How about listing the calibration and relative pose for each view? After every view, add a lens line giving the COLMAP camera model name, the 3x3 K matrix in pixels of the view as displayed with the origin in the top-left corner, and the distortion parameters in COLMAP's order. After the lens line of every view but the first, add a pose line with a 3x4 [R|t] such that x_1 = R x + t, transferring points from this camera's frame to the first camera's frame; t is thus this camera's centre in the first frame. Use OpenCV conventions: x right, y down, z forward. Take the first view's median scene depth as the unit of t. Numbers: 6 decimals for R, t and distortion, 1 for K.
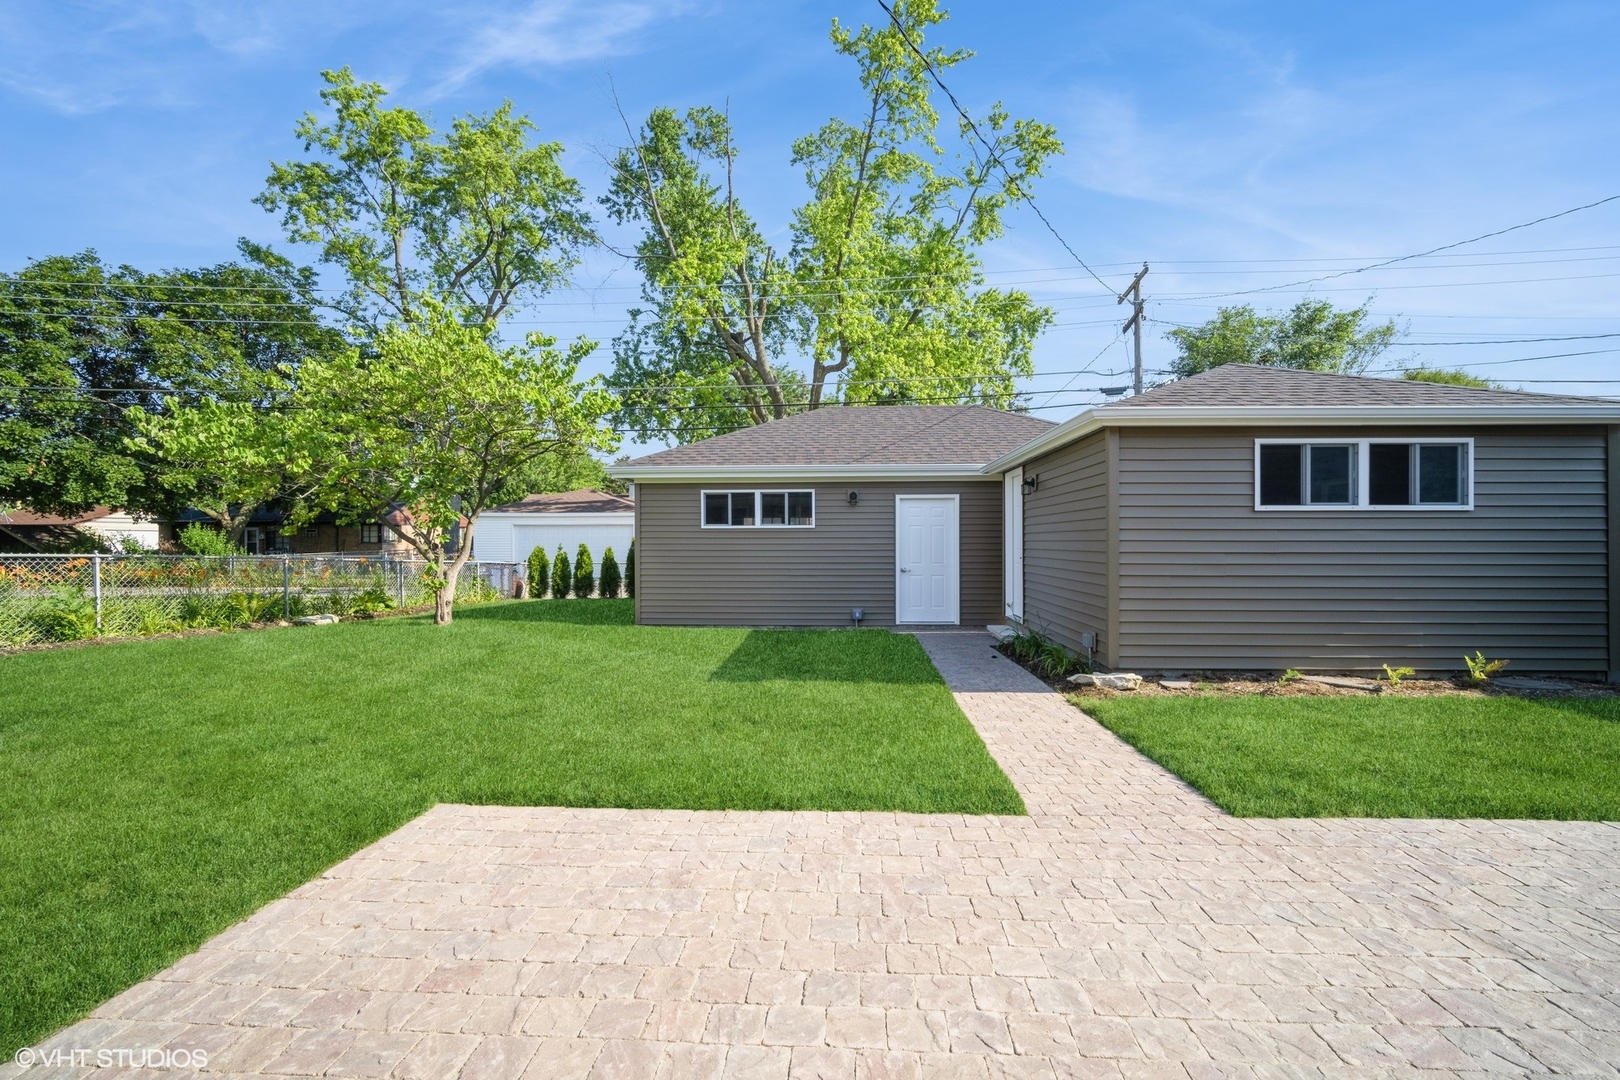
lens RADIAL K [[700.6, 0, 820.5], [0, 700.6, 534.0], [0, 0, 1]] dist [-0.013253, 0.005763]
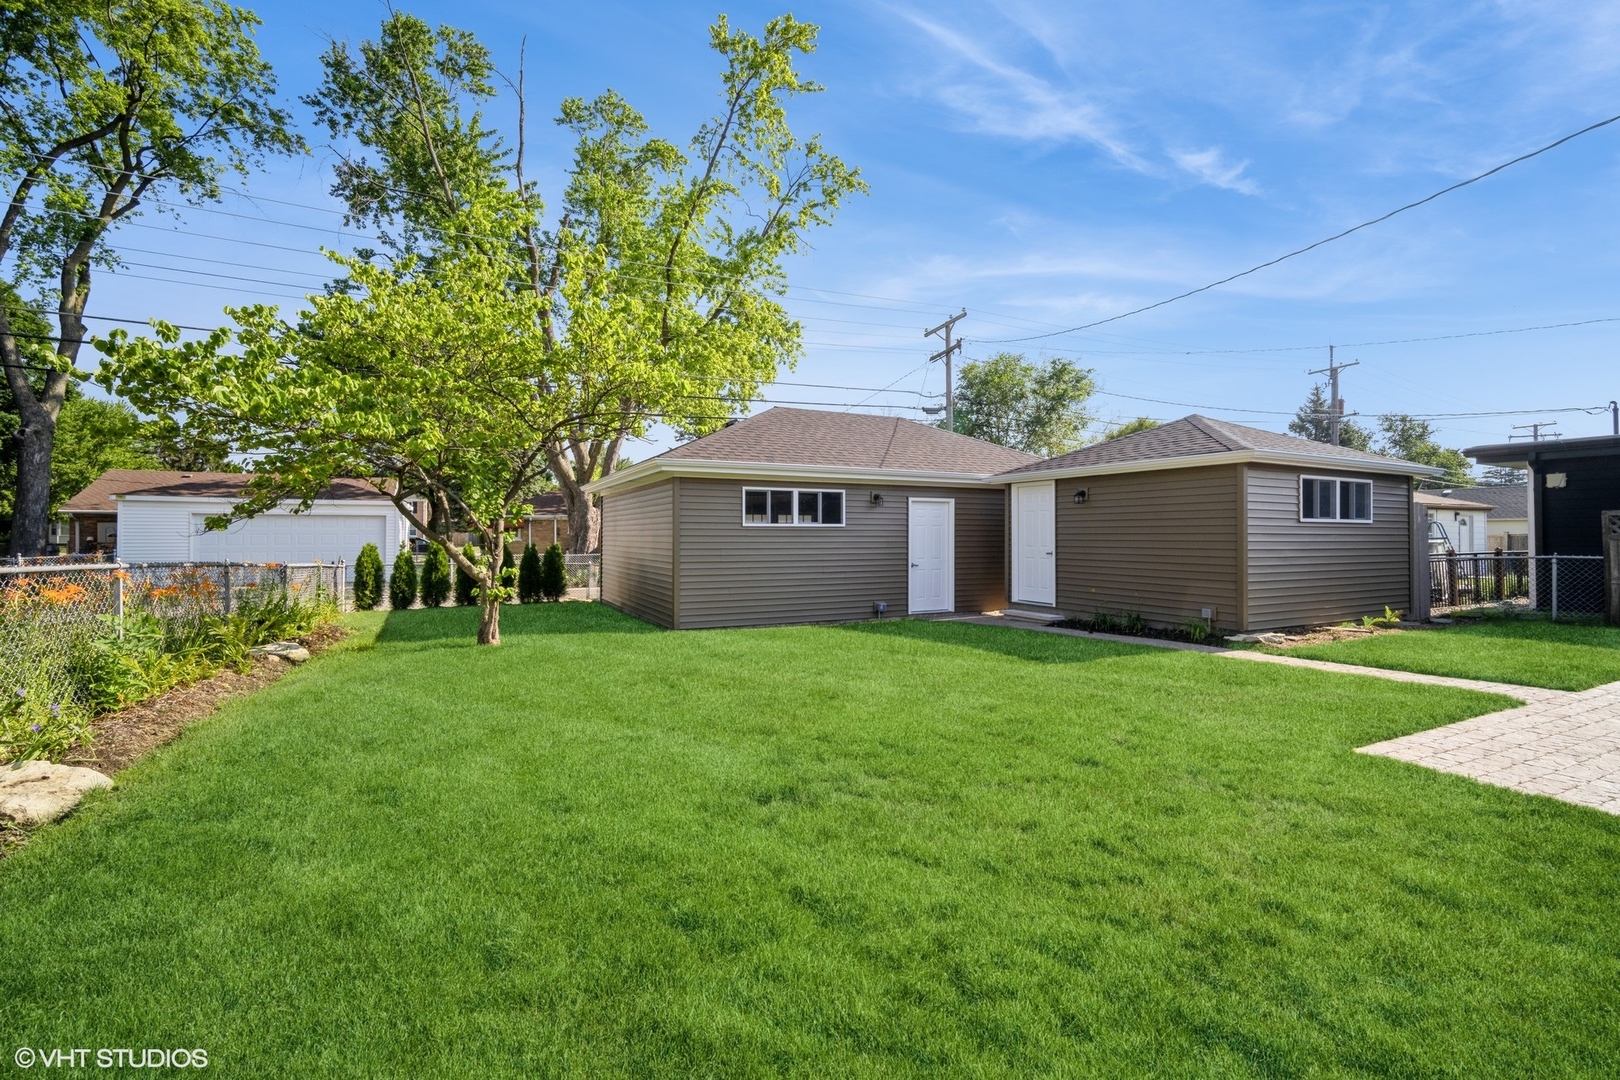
lens RADIAL K [[707.6, 0, 813.9], [0, 707.6, 521.6], [0, 0, 1]] dist [-0.008132, 0.000245]
pose [[0.869115, 0.012261, 0.494458, -0.366415], [-0.007965, 0.999910, -0.010795, -0.002790], [-0.494546, 0.005444, 0.869134, 0.063310]]
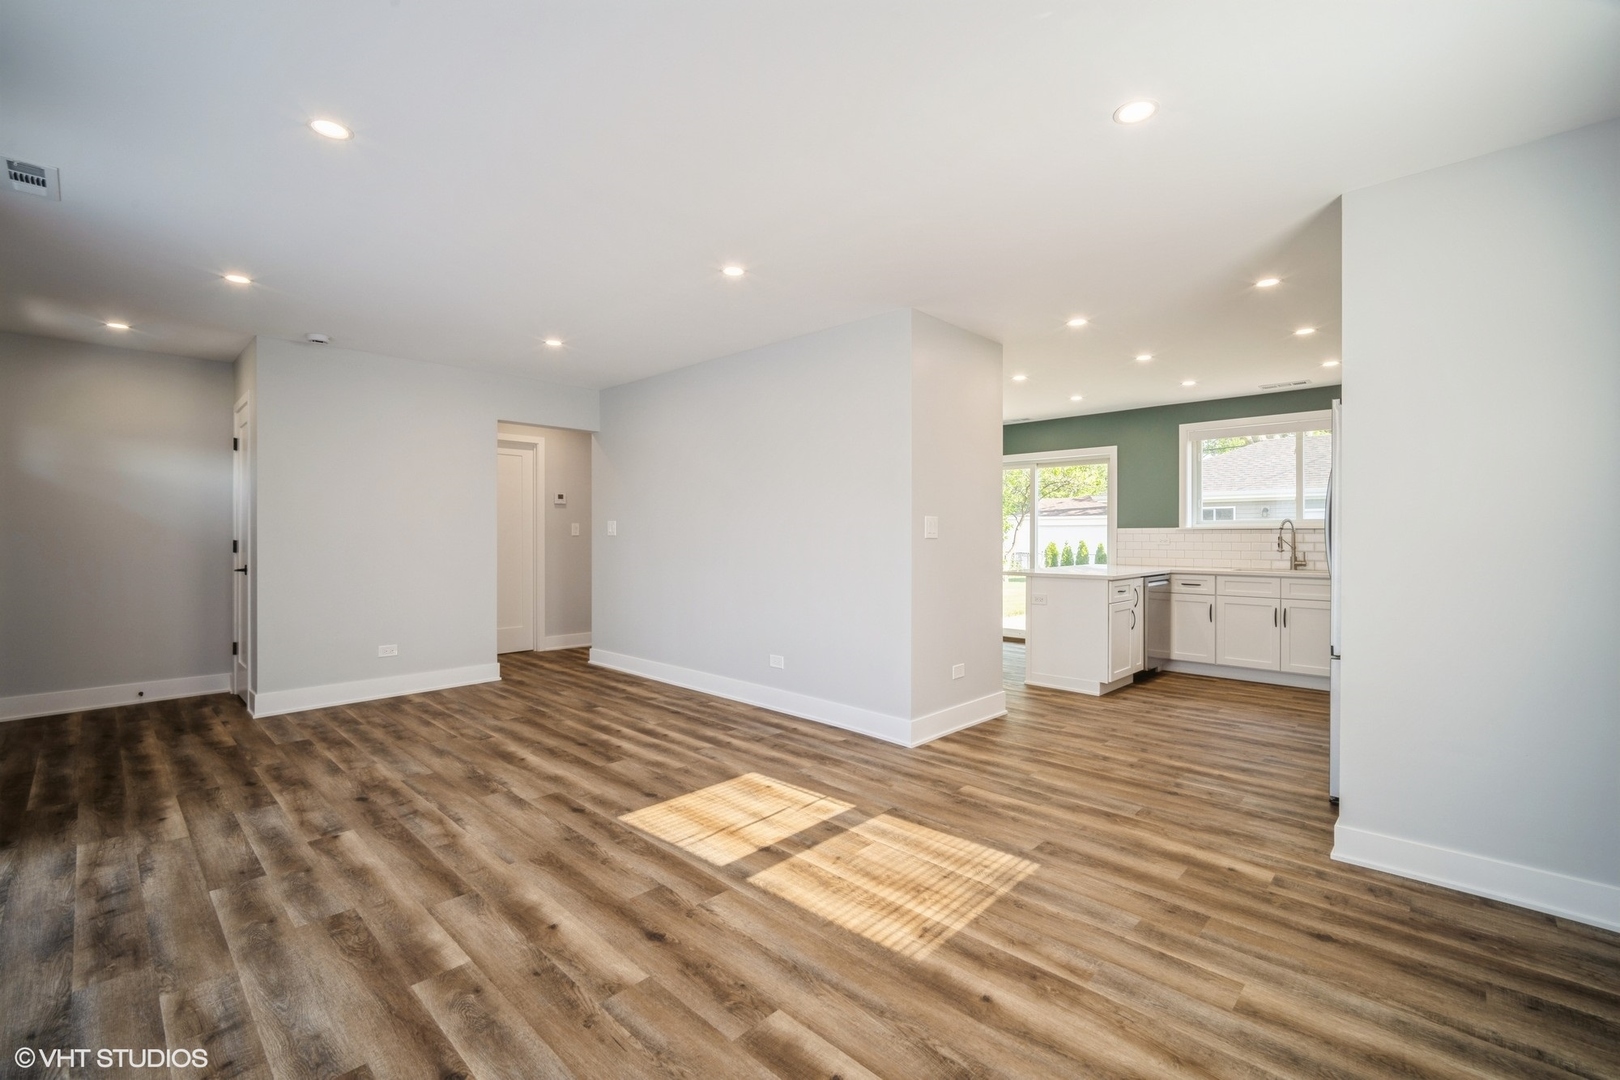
lens RADIAL K [[703.0, 0, 804.7], [0, 703.0, 530.1], [0, 0, 1]] dist [-0.015103, 0.006621]
pose [[0.756032, -0.000577, -0.654534, 0.174753], [0.002239, 0.999996, 0.001704, -0.011477], [0.654530, -0.002754, 0.756031, -0.467111]]
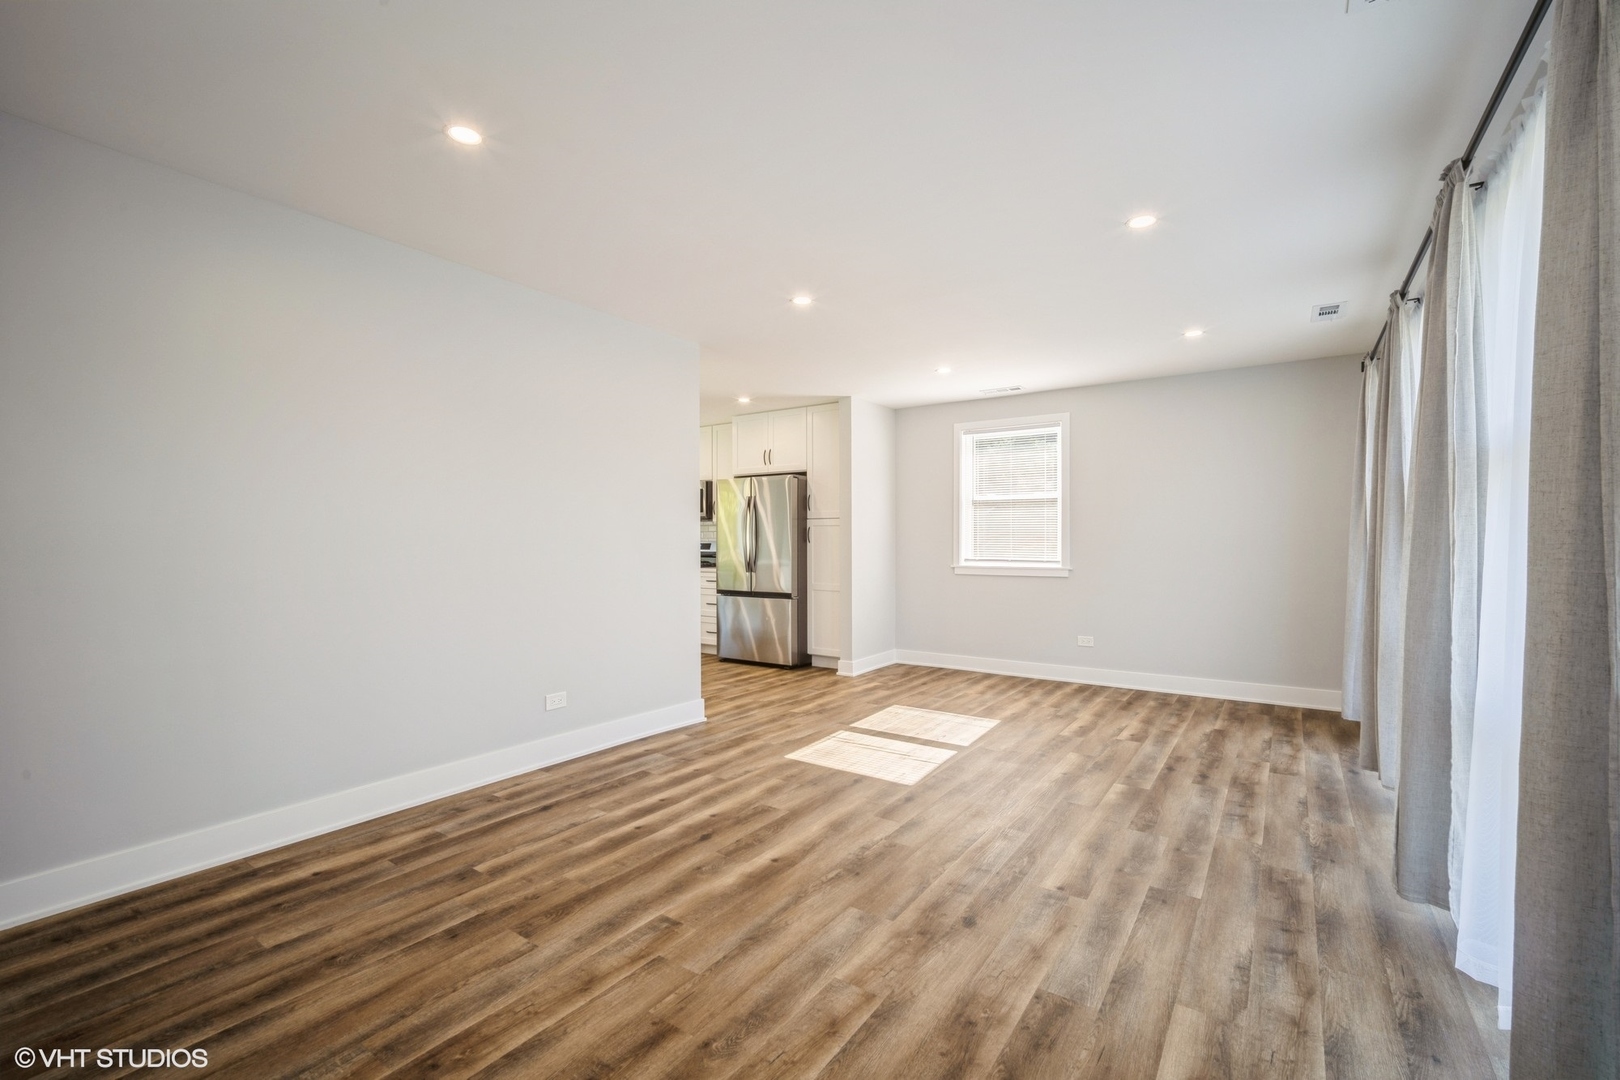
lens RADIAL K [[707.5, 0, 808.6], [0, 707.5, 510.2], [0, 0, 1]] dist [-0.001748, 0.001346]
pose [[0.515309, 0.039475, 0.856095, -0.146534], [-0.008517, 0.999125, -0.040944, -0.010194], [-0.856962, 0.013808, 0.515194, -0.448002]]
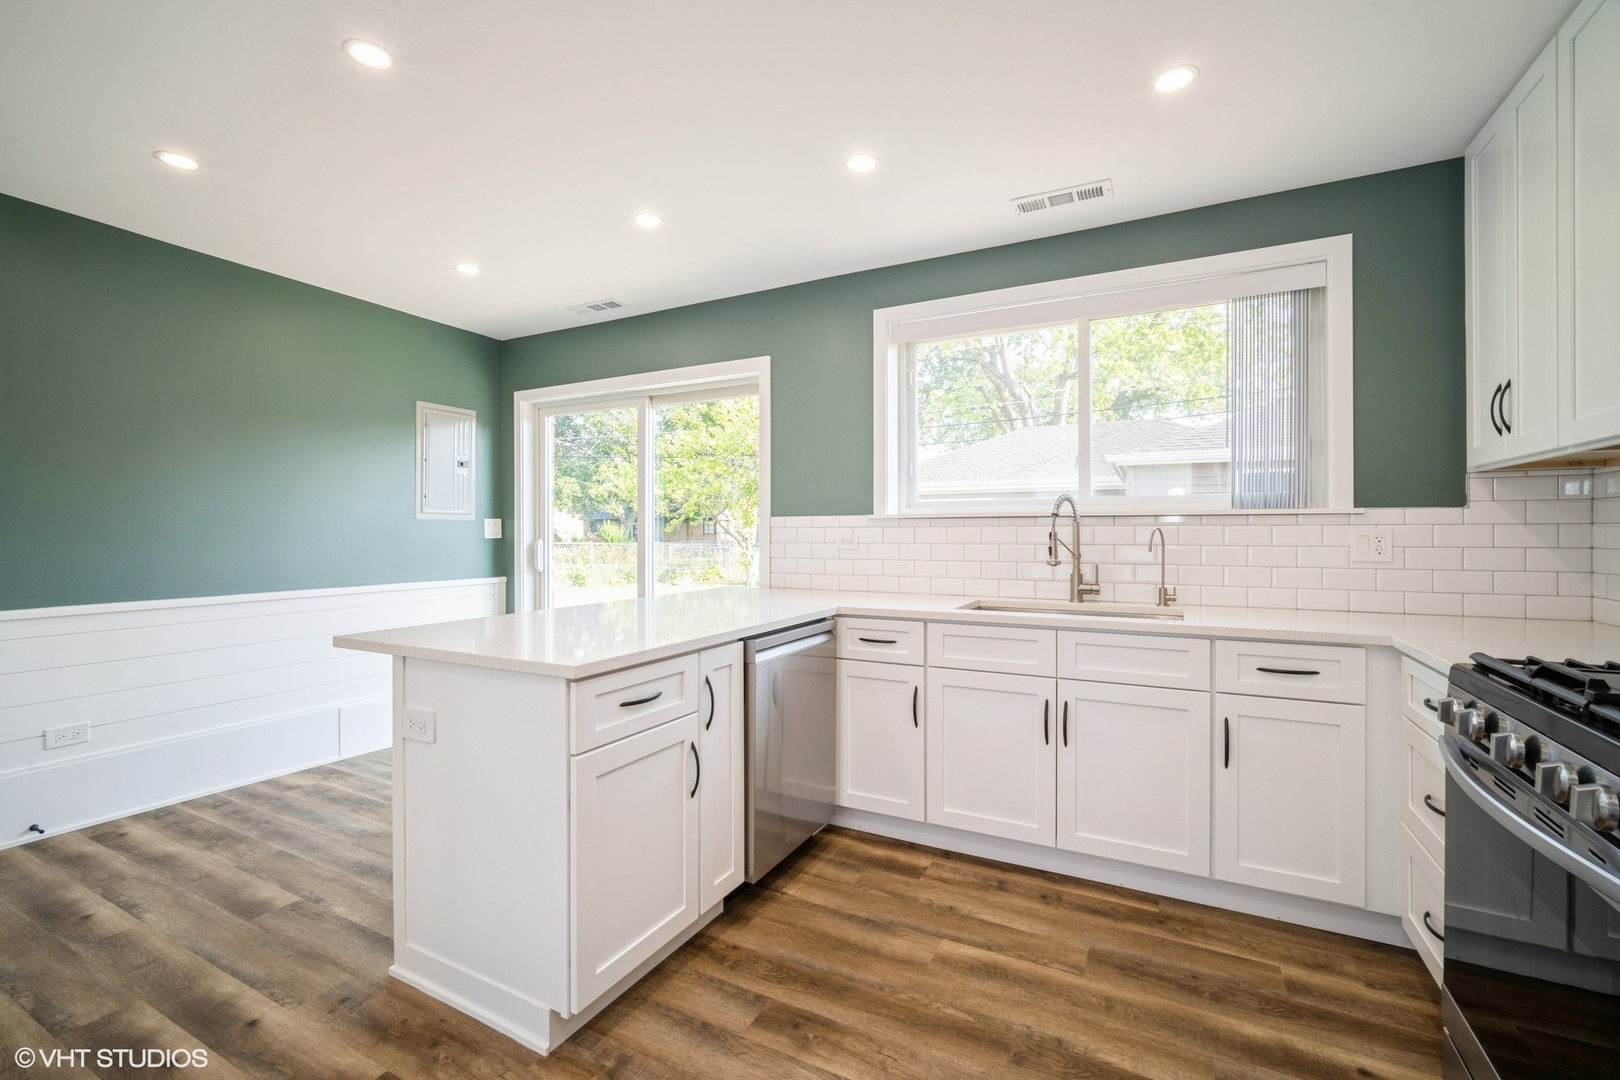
lens RADIAL K [[697.8, 0, 803.8], [0, 697.8, 532.9], [0, 0, 1]] dist [-0.008518, 0.001038]
pose [[0.906697, 0.001667, -0.421779, 0.143582], [0.003934, 0.999915, 0.012408, -0.009313], [0.421764, -0.012910, 0.906614, -0.233310]]
